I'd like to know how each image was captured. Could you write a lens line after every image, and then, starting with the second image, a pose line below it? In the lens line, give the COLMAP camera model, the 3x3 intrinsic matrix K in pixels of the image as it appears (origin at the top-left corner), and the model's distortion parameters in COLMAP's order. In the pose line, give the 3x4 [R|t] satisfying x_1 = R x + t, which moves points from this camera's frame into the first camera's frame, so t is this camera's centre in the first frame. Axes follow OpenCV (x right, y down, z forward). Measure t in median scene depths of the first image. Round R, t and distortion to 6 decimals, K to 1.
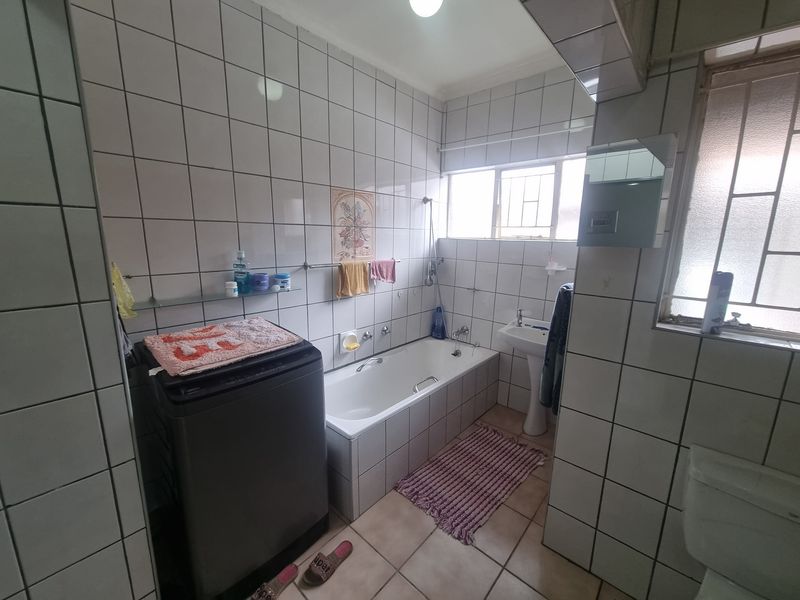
lens RADIAL K [[323.4, 0, 392.4], [0, 323.4, 297.7], [0, 0, 1]] dist [-0.001831, -0.000886]
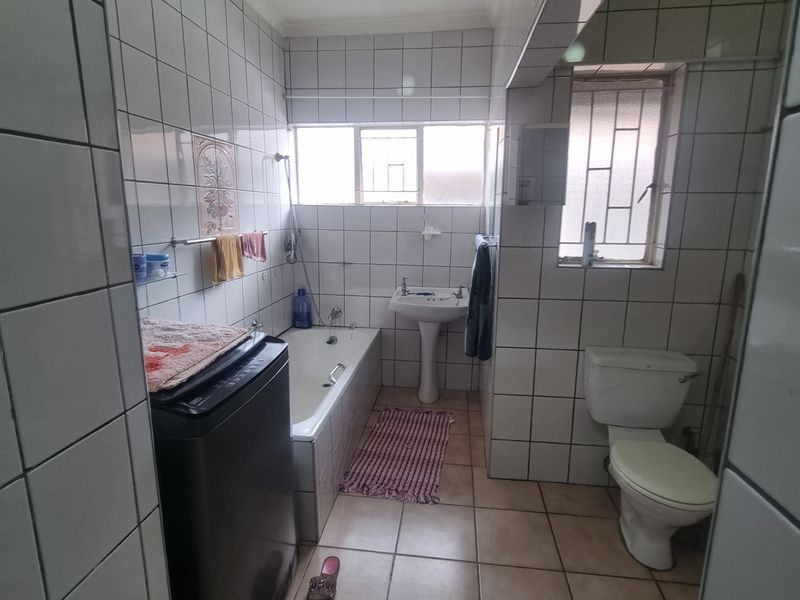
lens RADIAL K [[425.2, 0, 396.9], [0, 425.2, 293.5], [0, 0, 1]] dist [-0.018813, 0.000495]
pose [[0.820953, -0.121310, 0.557961, -0.350630], [0.114437, 0.992301, 0.047367, 0.021860], [-0.559411, 0.024965, 0.828514, -0.031639]]
